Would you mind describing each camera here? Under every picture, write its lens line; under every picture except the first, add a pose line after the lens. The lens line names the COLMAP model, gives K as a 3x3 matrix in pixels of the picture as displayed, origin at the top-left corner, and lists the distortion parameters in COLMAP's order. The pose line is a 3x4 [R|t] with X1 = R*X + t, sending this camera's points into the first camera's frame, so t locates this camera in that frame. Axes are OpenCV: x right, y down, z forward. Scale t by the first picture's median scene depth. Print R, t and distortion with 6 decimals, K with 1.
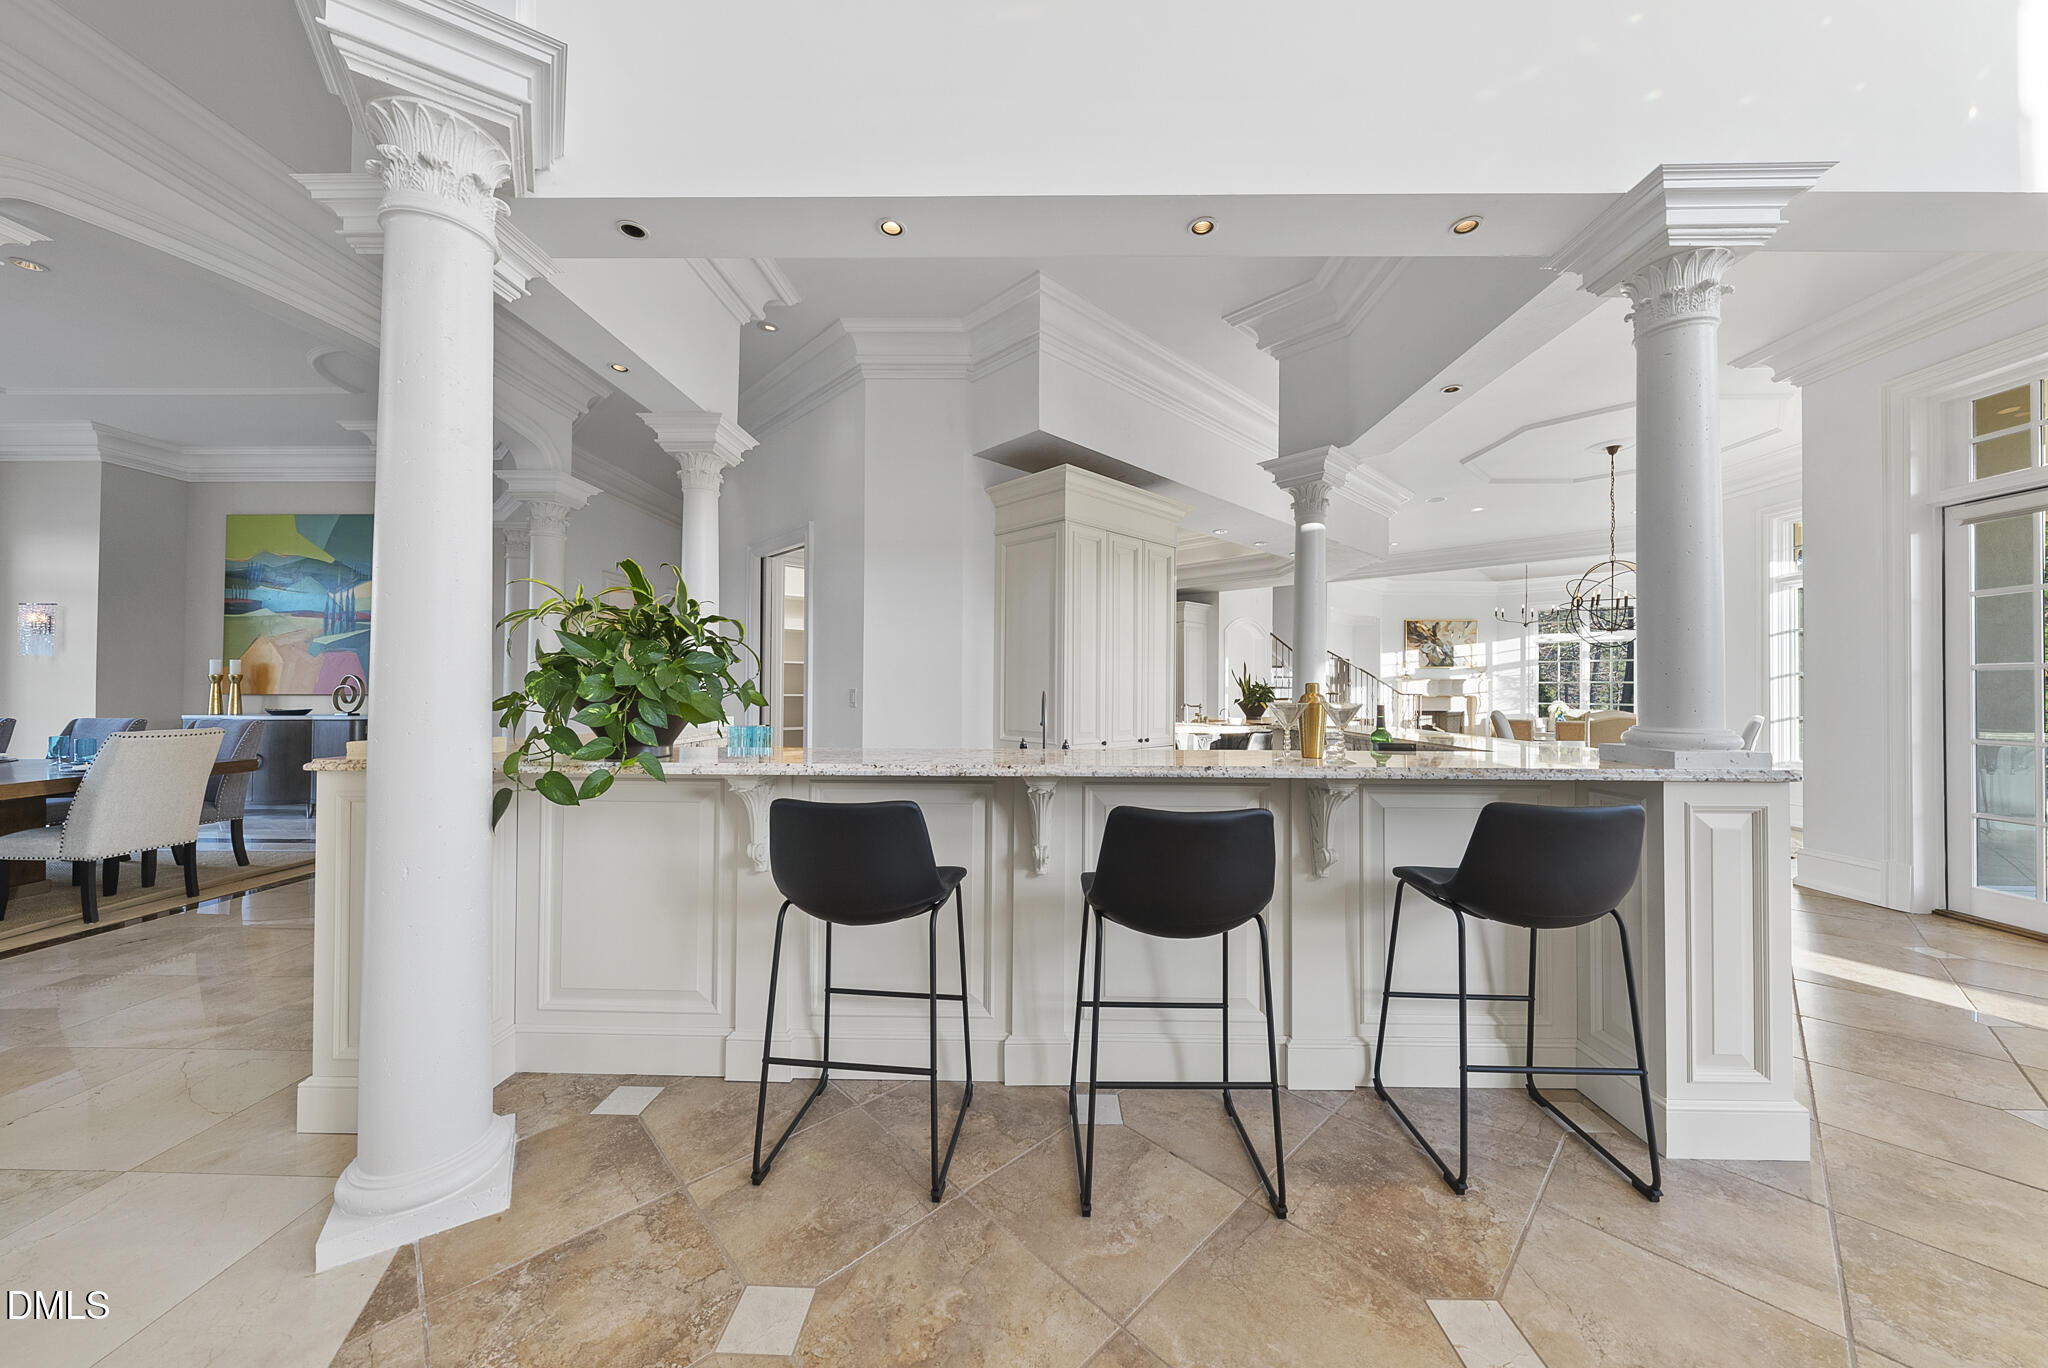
lens RADIAL K [[703.8, 0, 1021.4], [0, 703.8, 679.5], [0, 0, 1]] dist [-0.001157, -0.000057]
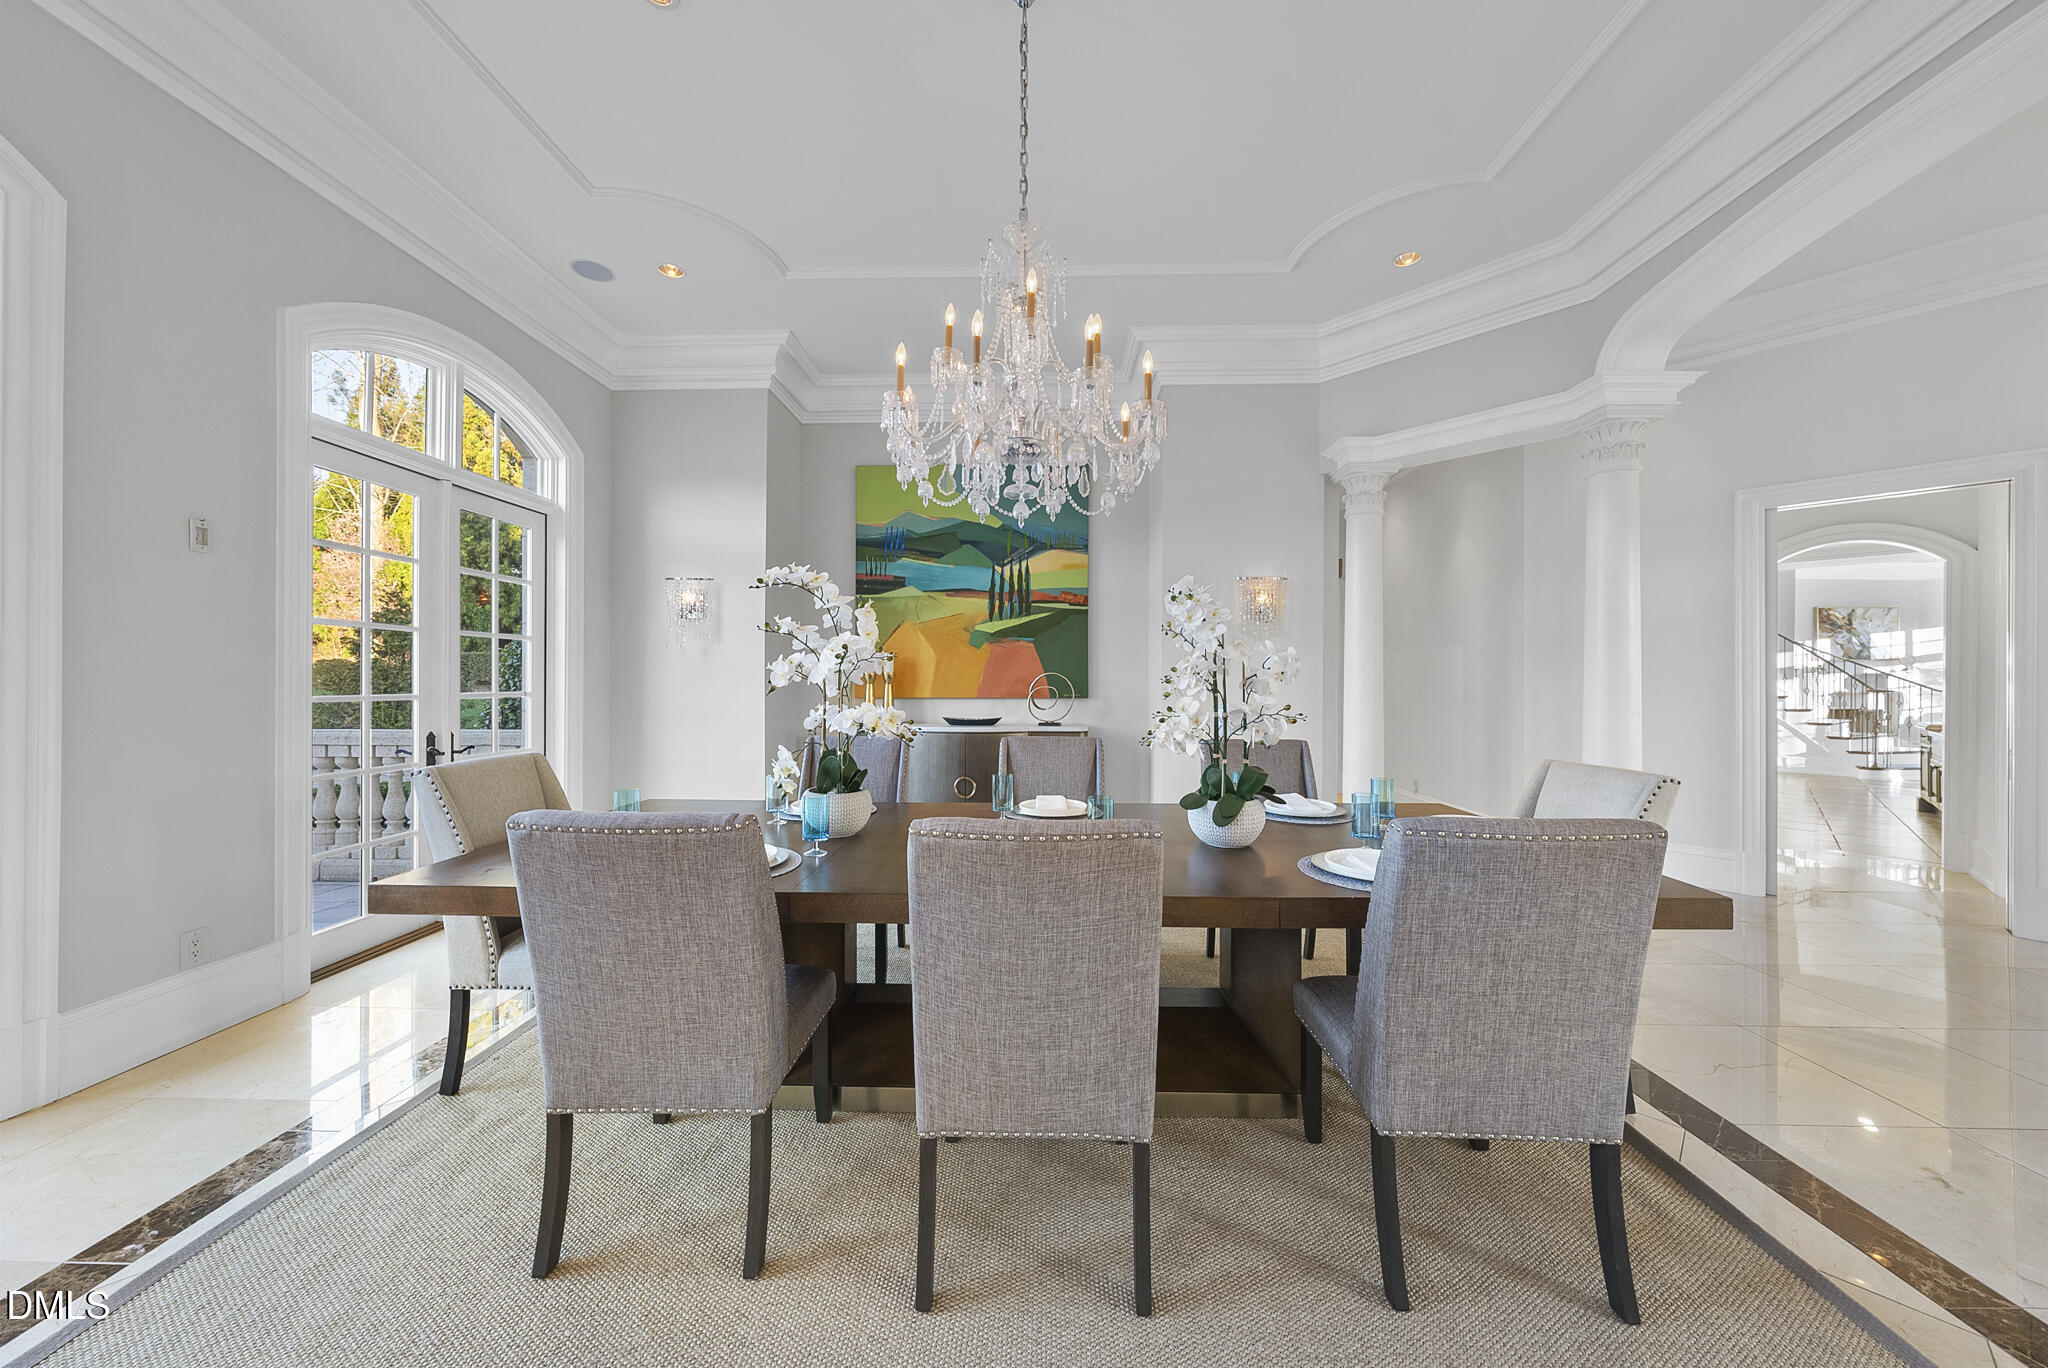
lens RADIAL K [[703.8, 0, 1025.9], [0, 703.8, 683.1], [0, 0, 1]] dist [-0.001157, -0.000057]
pose [[0.999806, -0.005755, -0.018846, -0.423590], [0.005861, 0.999967, 0.005561, 0.000384], [0.018814, -0.005670, 0.999807, 0.104882]]
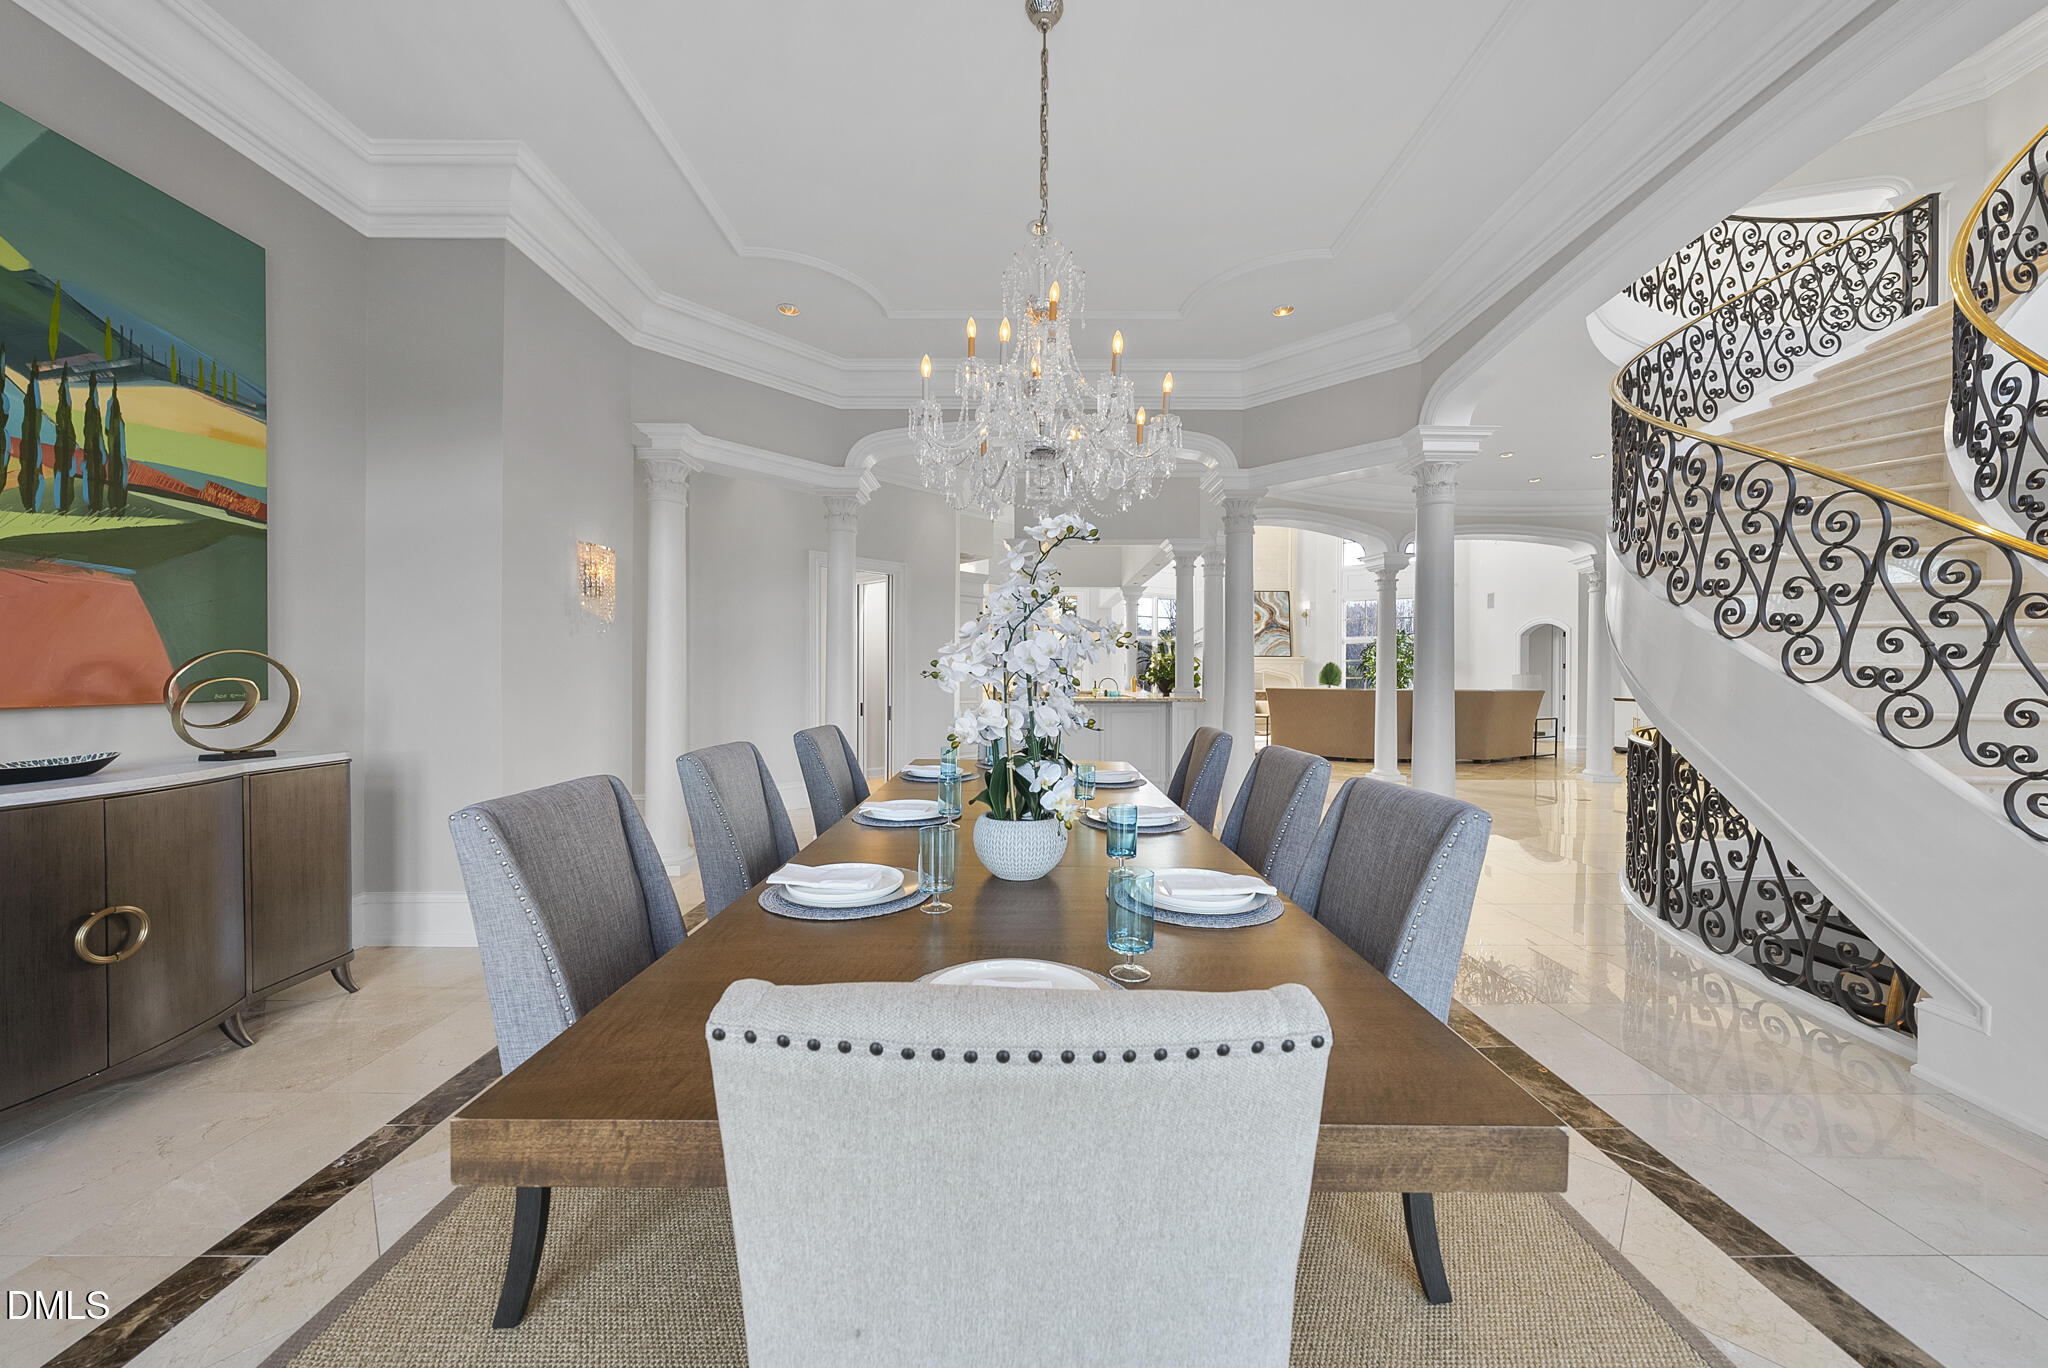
lens RADIAL K [[703.8, 0, 1024.0], [0, 703.8, 677.4], [0, 0, 1]] dist [-0.001157, -0.000057]
pose [[-0.026362, -0.014482, 0.999548, -0.583804], [-0.007422, 0.999870, 0.014291, -0.000117], [-0.999625, -0.007042, -0.026466, 0.262227]]
